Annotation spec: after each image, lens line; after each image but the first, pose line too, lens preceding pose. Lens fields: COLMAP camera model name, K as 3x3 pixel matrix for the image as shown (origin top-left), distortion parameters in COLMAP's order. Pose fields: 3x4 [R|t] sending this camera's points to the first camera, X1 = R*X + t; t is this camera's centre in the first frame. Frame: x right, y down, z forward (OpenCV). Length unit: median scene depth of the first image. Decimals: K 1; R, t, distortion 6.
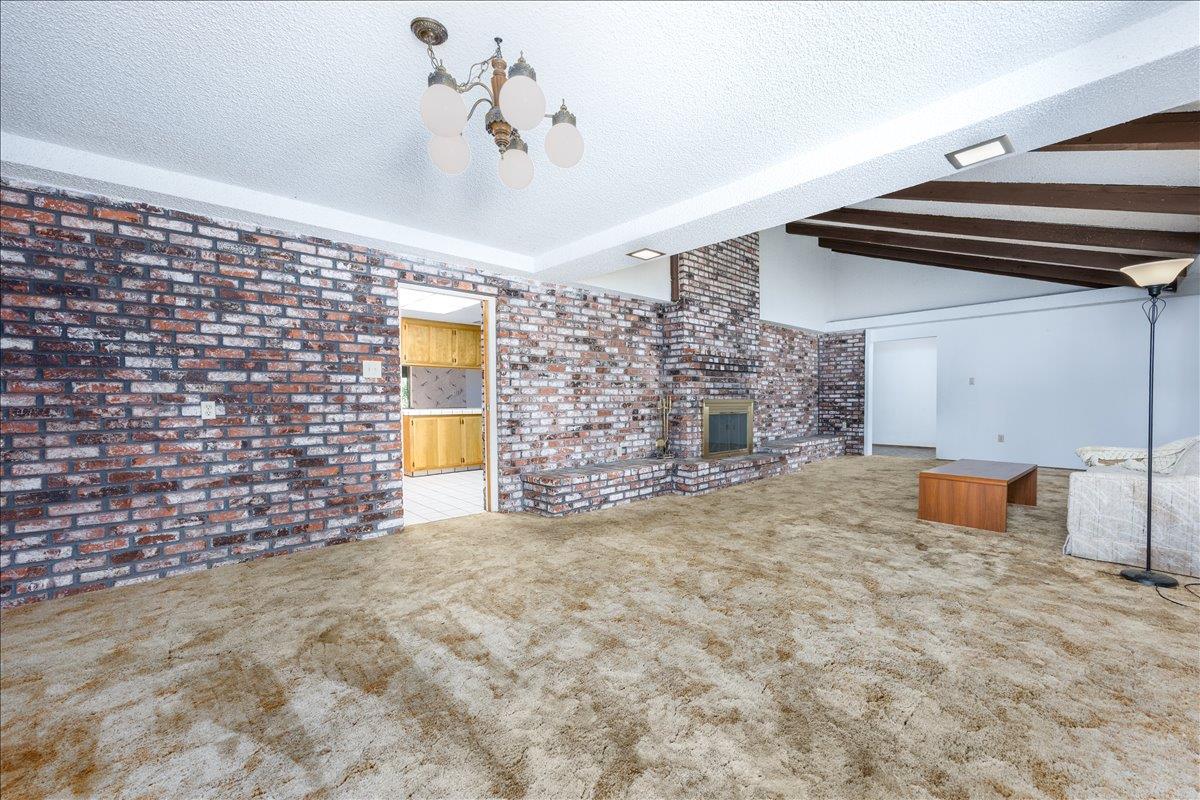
lens RADIAL K [[475.0, 0, 619.2], [0, 475.0, 414.6], [0, 0, 1]] dist [-0.004403, 0.000174]
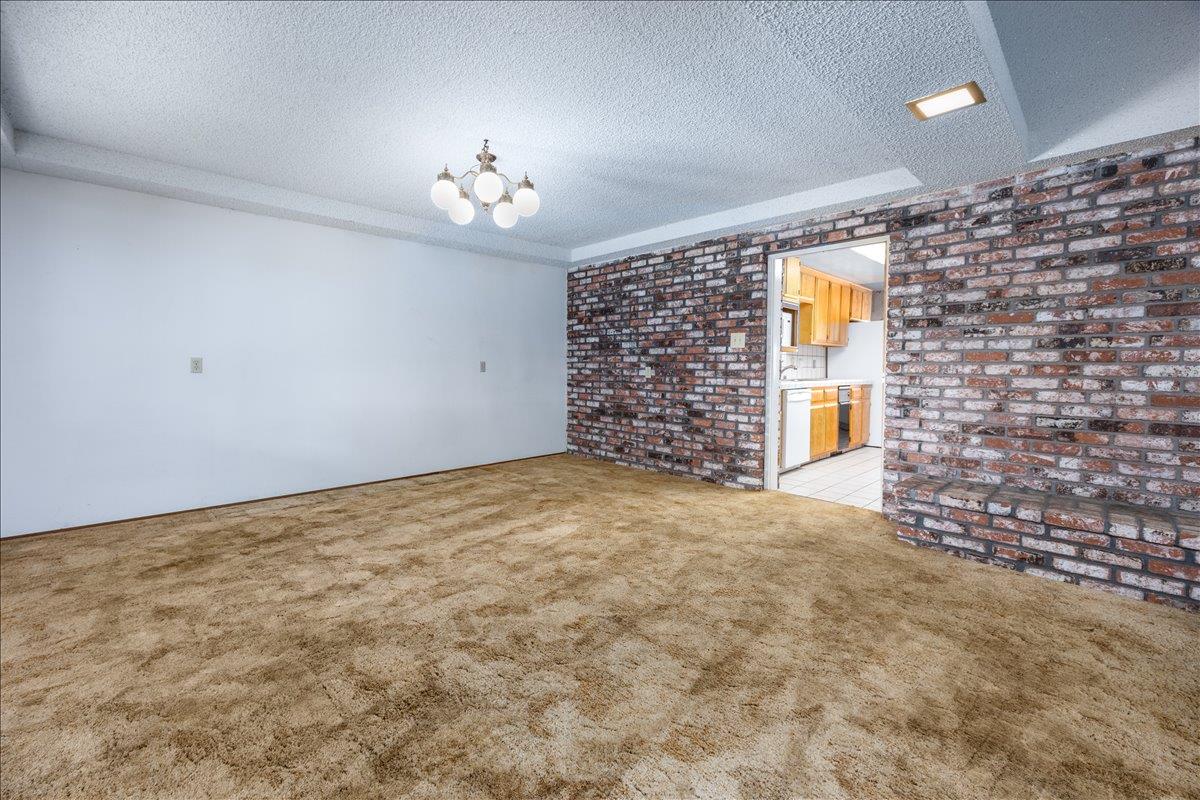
lens RADIAL K [[475.0, 0, 561.5], [0, 475.0, 388.3], [0, 0, 1]] dist [-0.004403, 0.000174]
pose [[-0.011604, 0.054254, -0.998460, 0.494437], [-0.038205, 0.997774, 0.054661, -0.021113], [0.999203, 0.038781, -0.009505, 0.465805]]
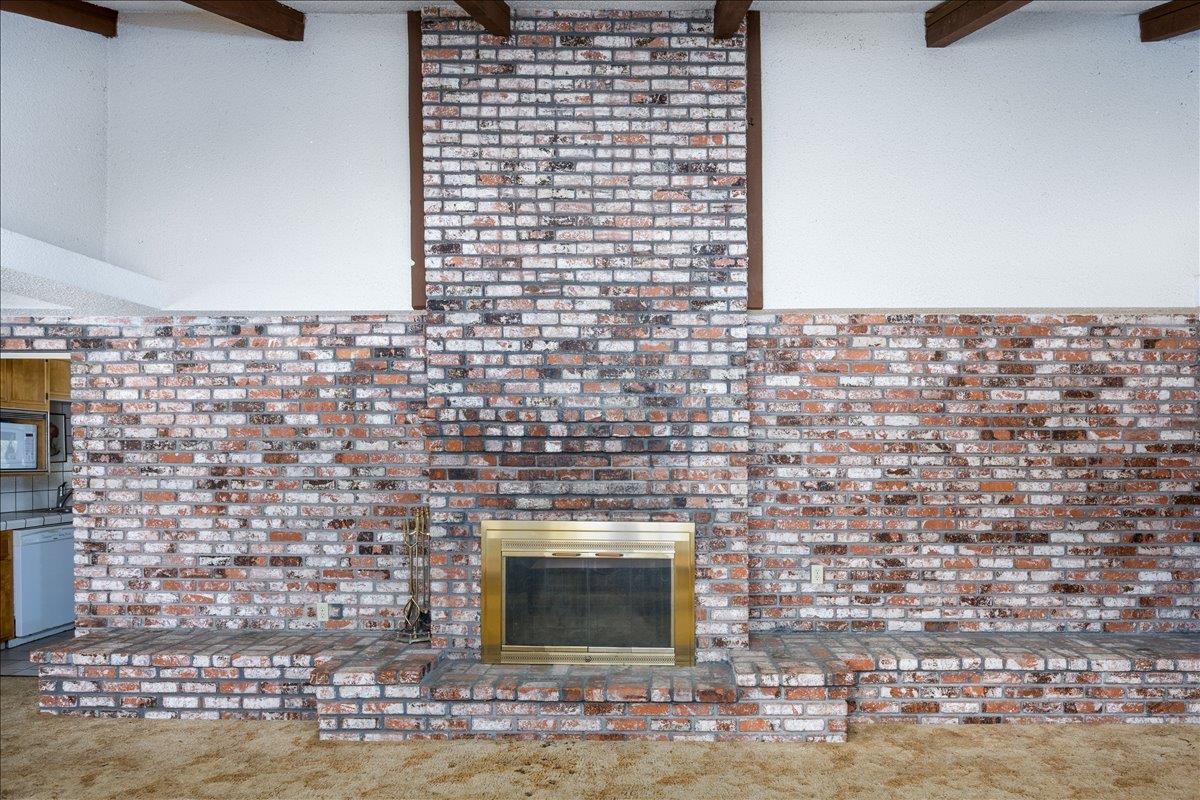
lens RADIAL K [[712.0, 0, 602.7], [0, 712.0, 461.0], [0, 0, 1]] dist [-0.004322, -0.002953]
pose [[0.720844, 0.016899, -0.692891, 0.902409], [-0.032817, 0.999414, -0.009767, -0.107014], [0.692320, 0.029779, 0.720976, 0.763288]]
